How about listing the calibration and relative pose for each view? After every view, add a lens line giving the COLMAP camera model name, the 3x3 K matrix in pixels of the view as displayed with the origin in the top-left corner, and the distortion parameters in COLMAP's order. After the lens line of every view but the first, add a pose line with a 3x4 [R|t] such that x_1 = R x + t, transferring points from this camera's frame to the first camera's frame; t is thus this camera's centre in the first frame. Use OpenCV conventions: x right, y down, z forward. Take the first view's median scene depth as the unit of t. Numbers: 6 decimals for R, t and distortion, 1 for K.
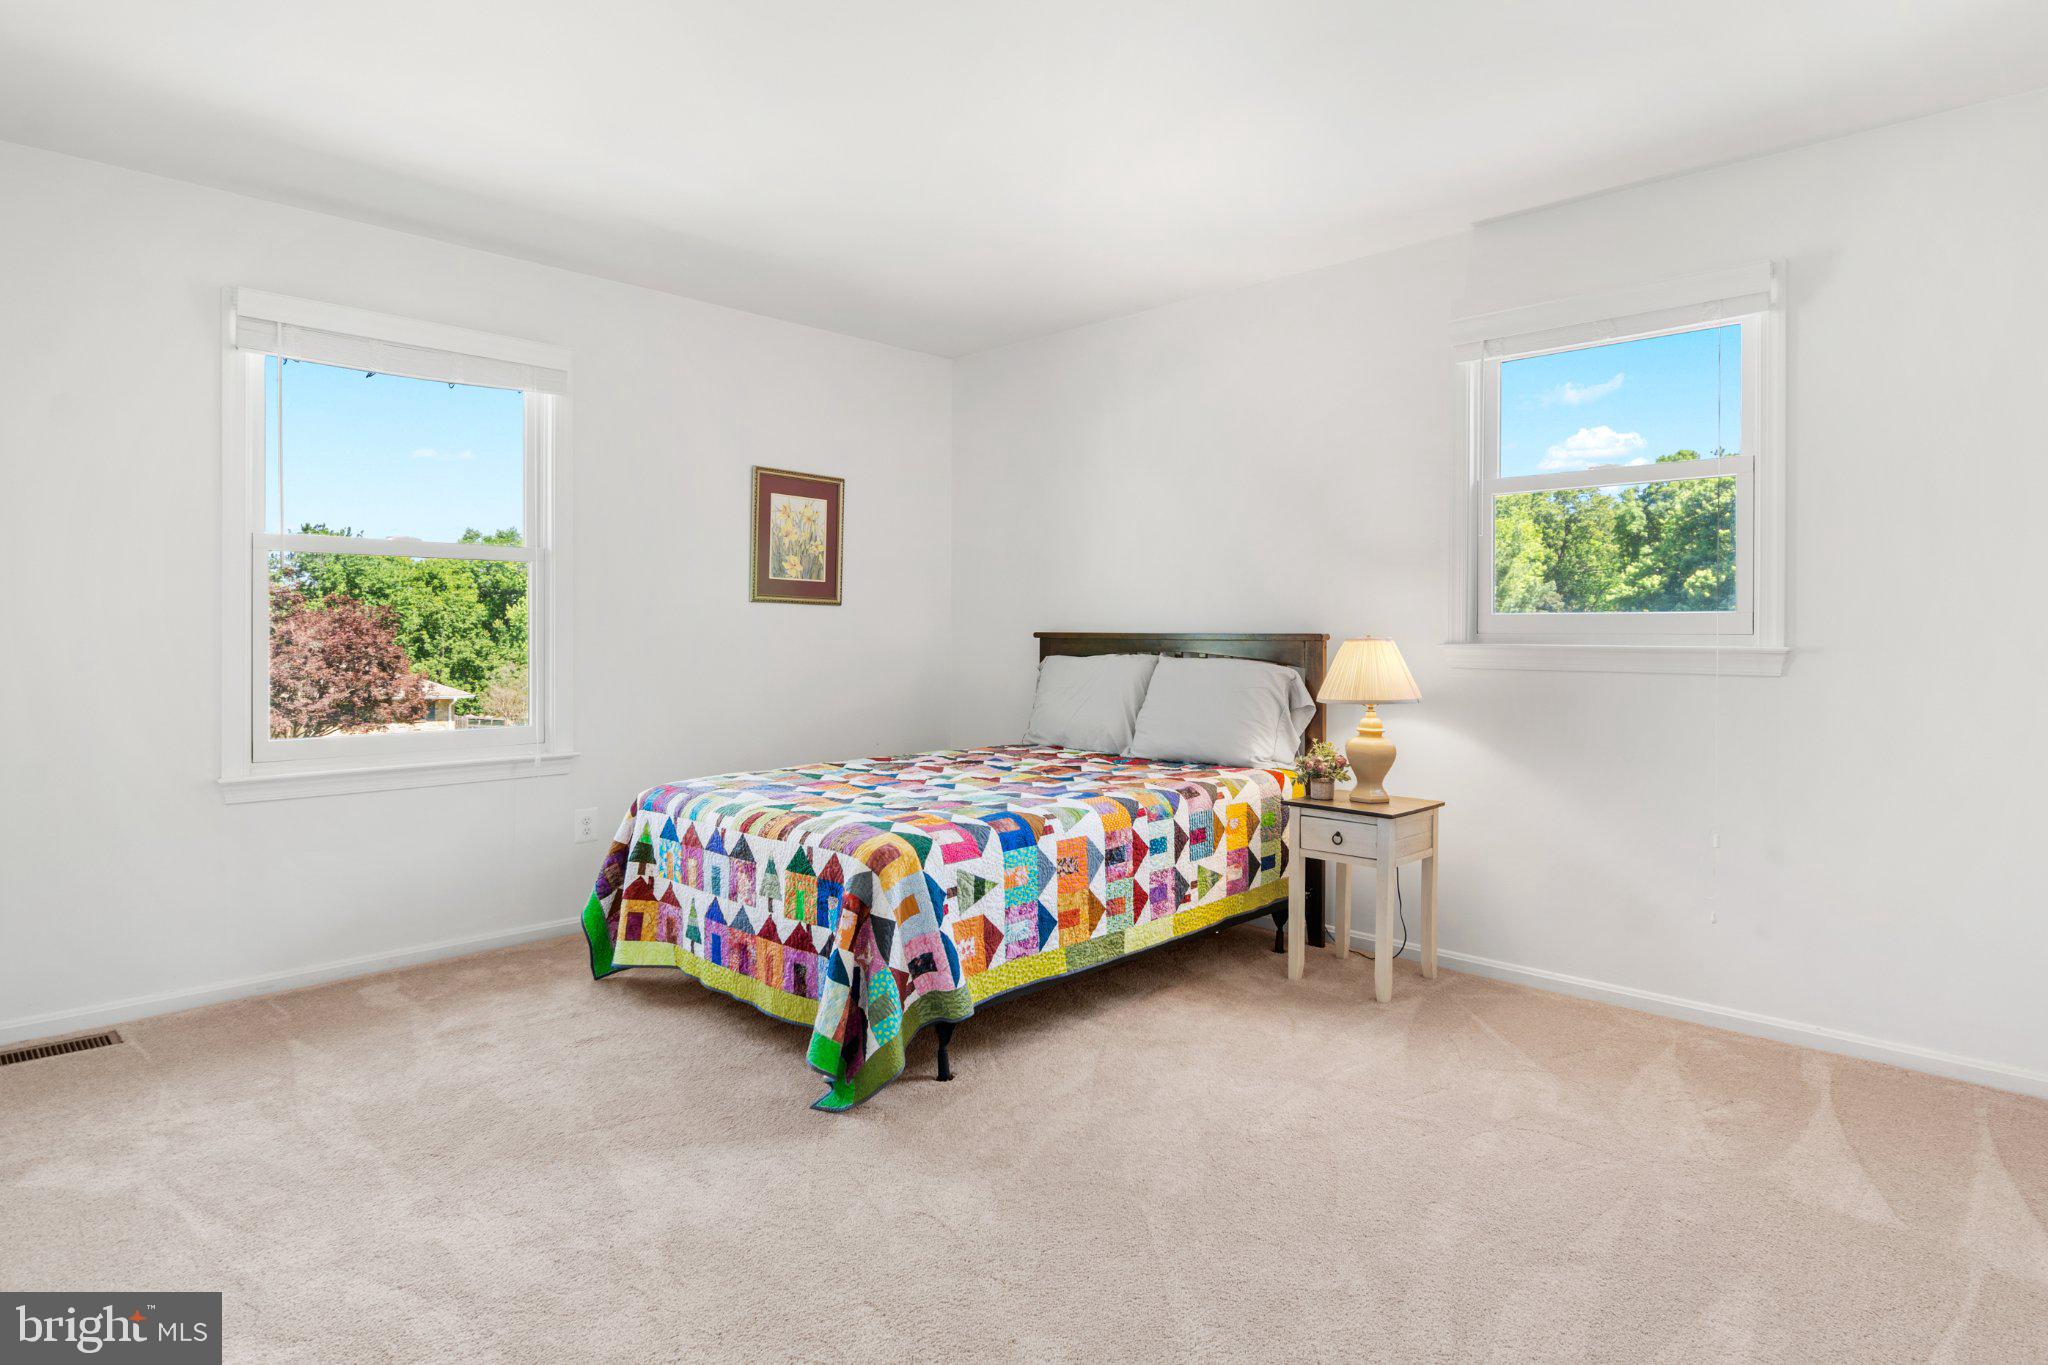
lens RADIAL K [[1118.5, 0, 1027.0], [0, 1118.5, 647.9], [0, 0, 1]] dist [-0.000316, -0.001699]
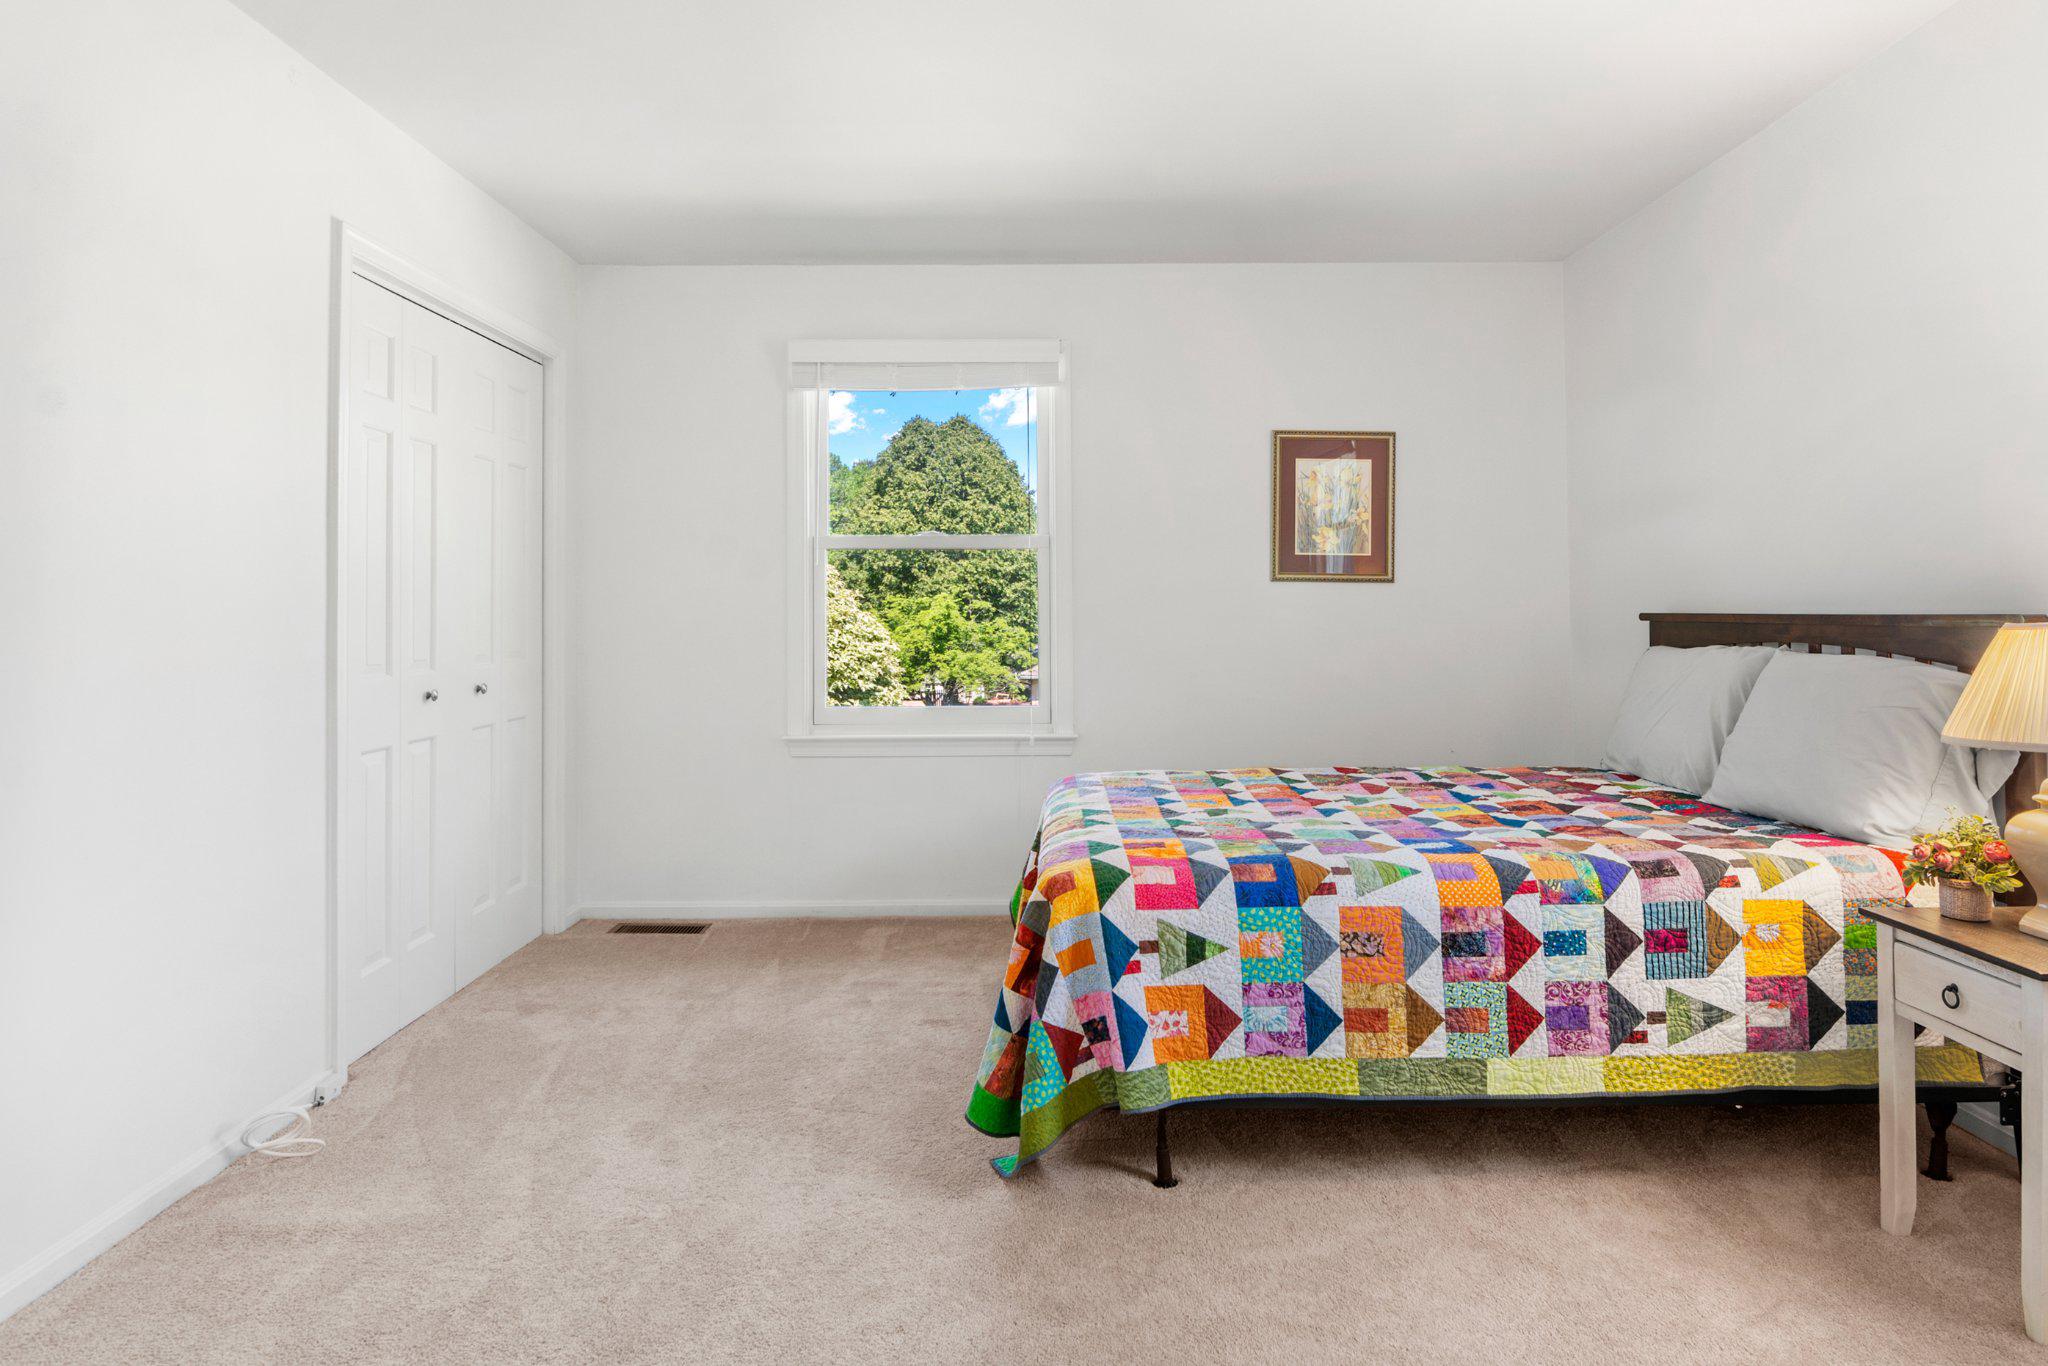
lens RADIAL K [[1130.9, 0, 1035.0], [0, 1130.9, 597.0], [0, 0, 1]] dist [0.001778, -0.007861]
pose [[0.699930, -0.015602, -0.714041, 0.381028], [-0.004170, 0.999655, -0.025931, -0.005818], [0.714199, 0.021128, 0.699624, 0.322119]]
